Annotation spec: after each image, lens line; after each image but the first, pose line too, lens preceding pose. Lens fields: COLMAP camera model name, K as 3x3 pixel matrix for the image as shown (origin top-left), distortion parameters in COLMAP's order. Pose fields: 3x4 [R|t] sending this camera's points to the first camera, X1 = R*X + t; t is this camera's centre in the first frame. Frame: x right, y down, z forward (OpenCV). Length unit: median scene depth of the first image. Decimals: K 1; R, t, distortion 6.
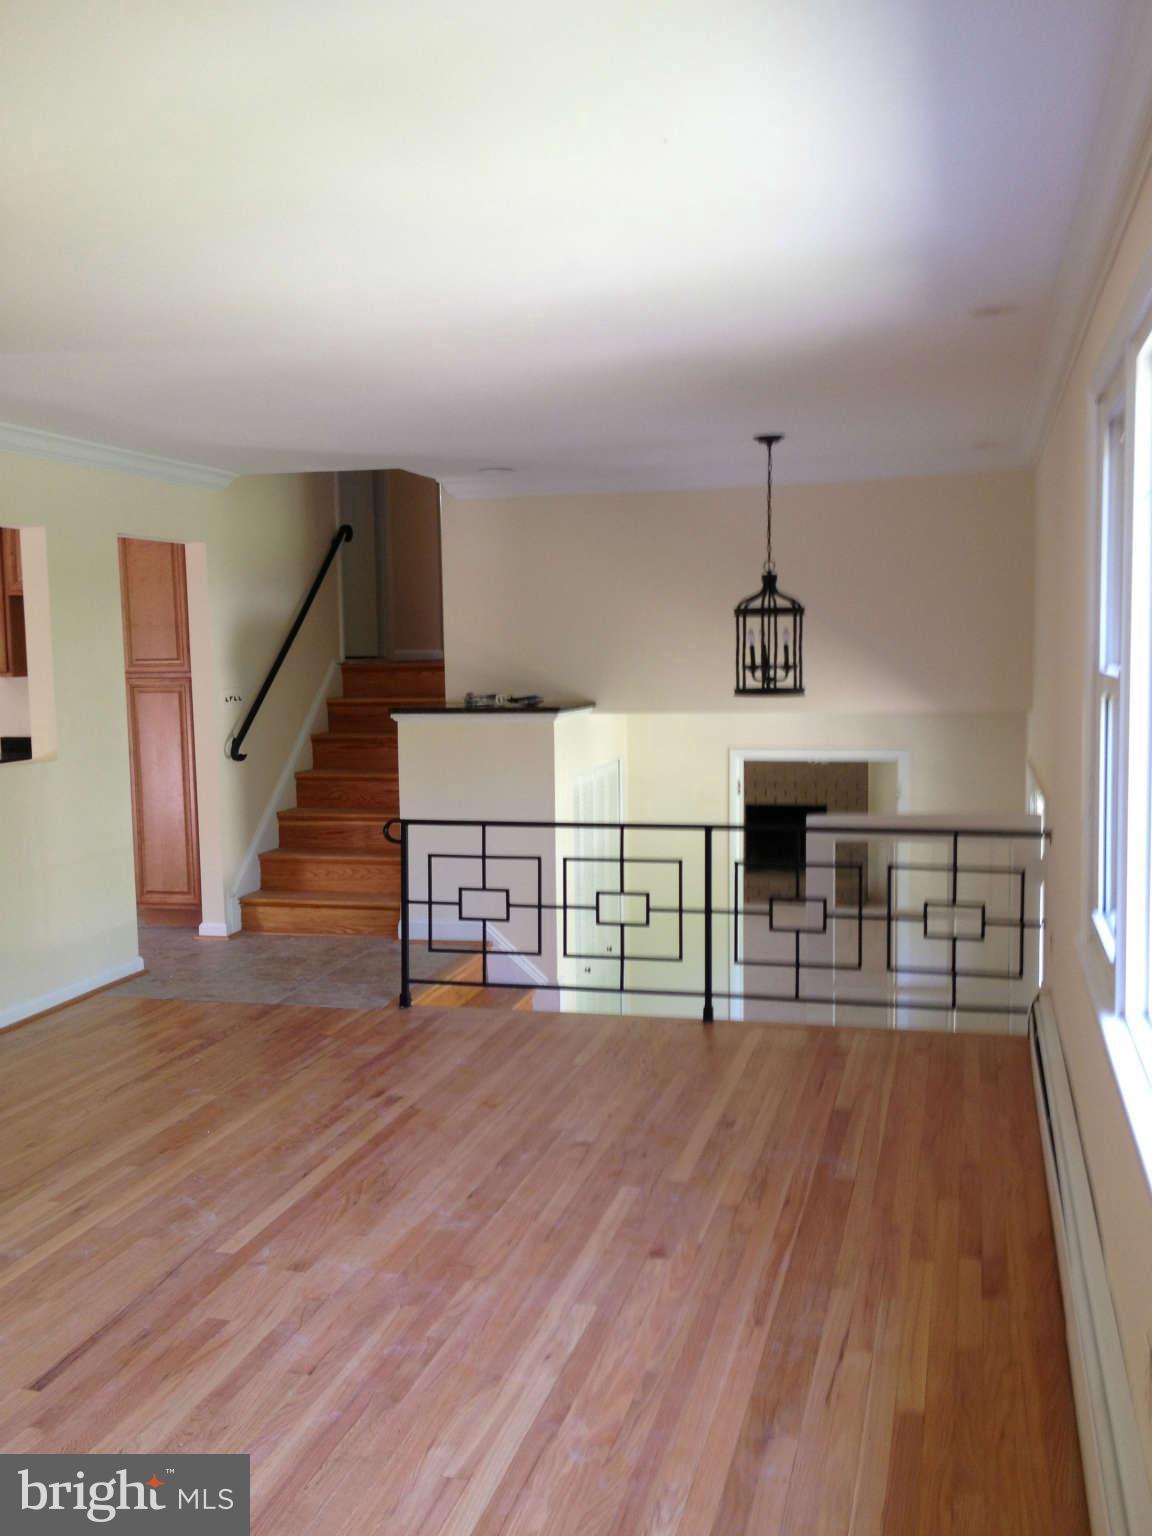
lens RADIAL K [[1404.8, 0, 576.0], [0, 1404.8, 768.0], [0, 0, 1]] dist [0.014506, -0.143382]
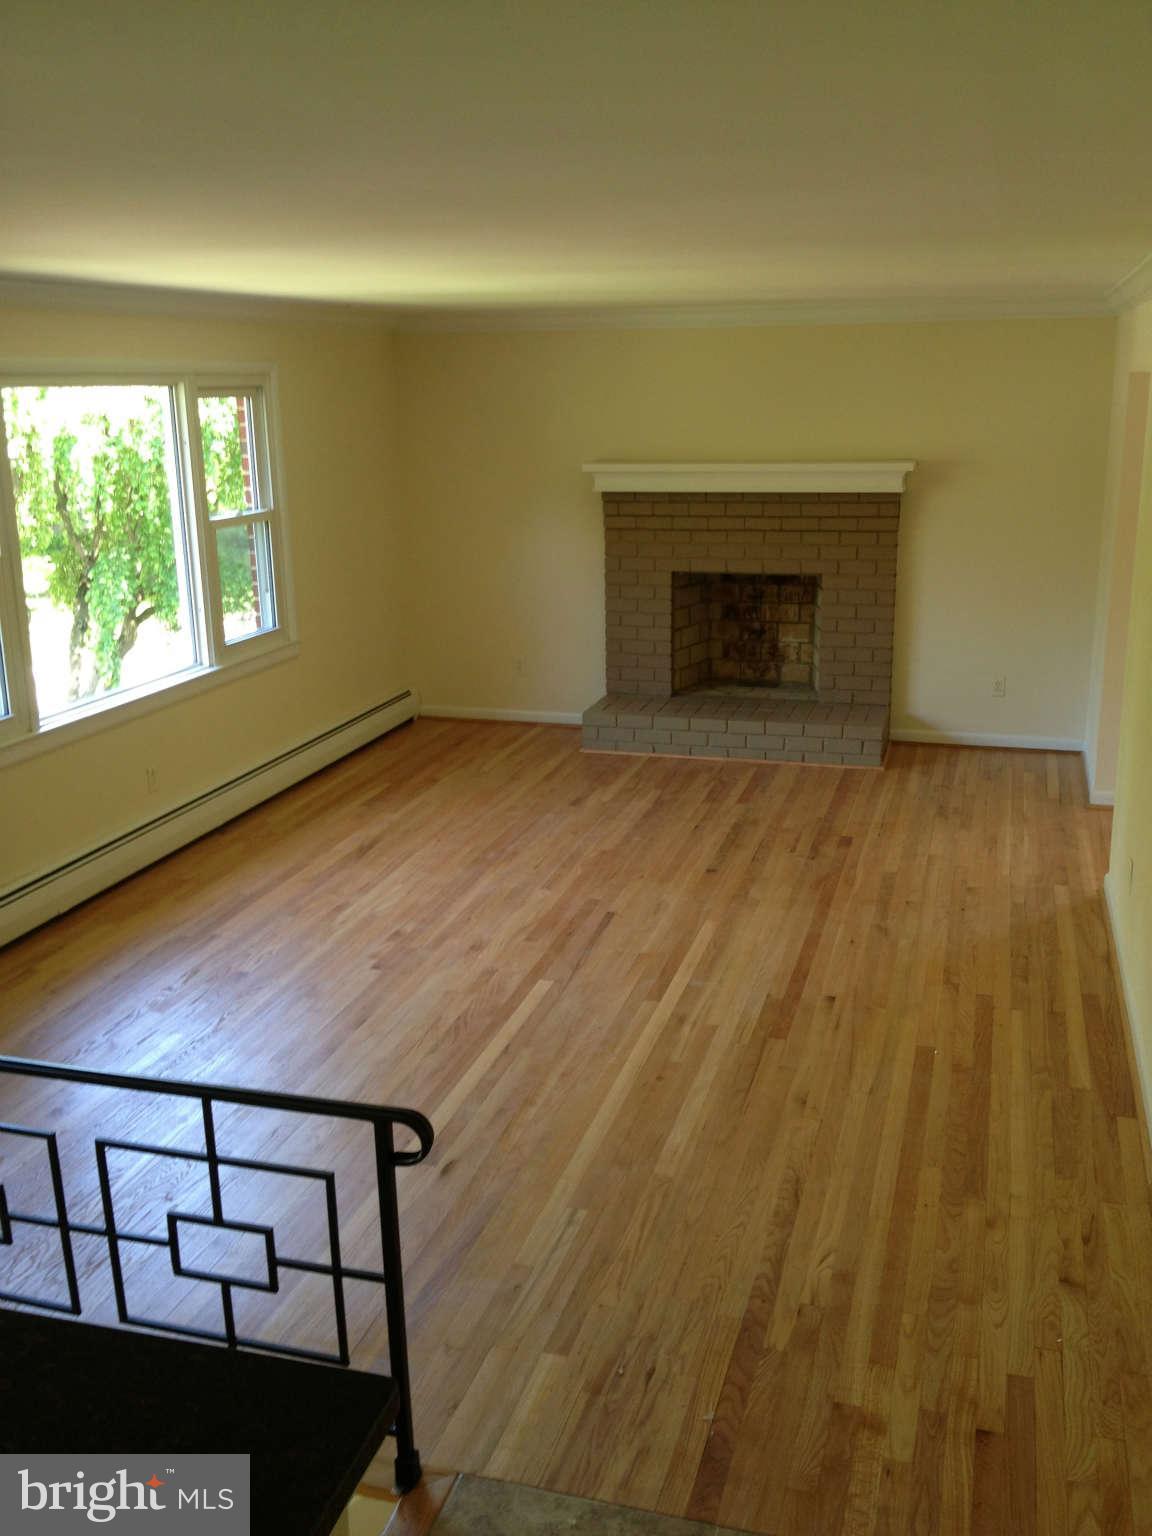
lens RADIAL K [[1404.8, 0, 576.0], [0, 1404.8, 768.0], [0, 0, 1]] dist [0.014506, -0.143382]
pose [[-0.999050, 0.032292, 0.029256, -0.354281], [0.040453, 0.936867, 0.347339, -0.373047], [-0.016193, 0.348193, -0.937283, 2.423969]]
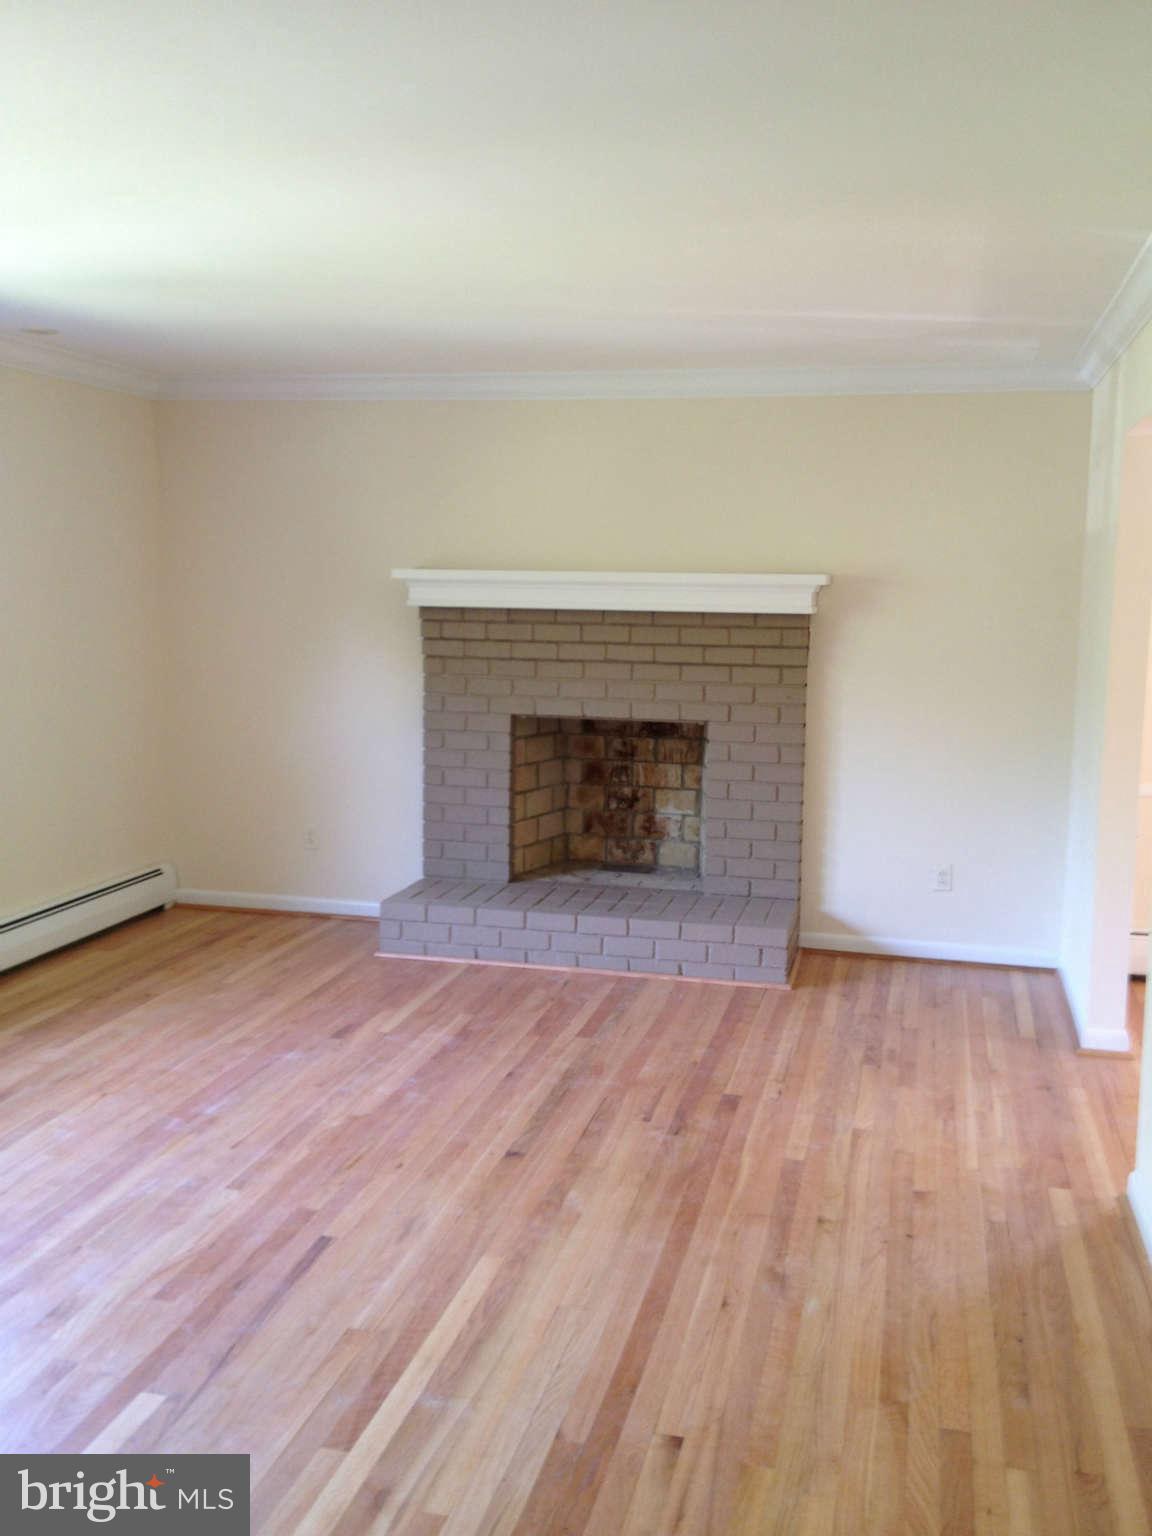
lens RADIAL K [[1436.9, 0, 594.5], [0, 1436.9, 729.7], [0, 0, 1]] dist [0.113150, -0.271516]
pose [[-0.999077, 0.008278, -0.042140, -0.494225], [0.000019, 0.981332, 0.192323, -0.173341], [0.042945, 0.192144, -0.980427, 1.844858]]
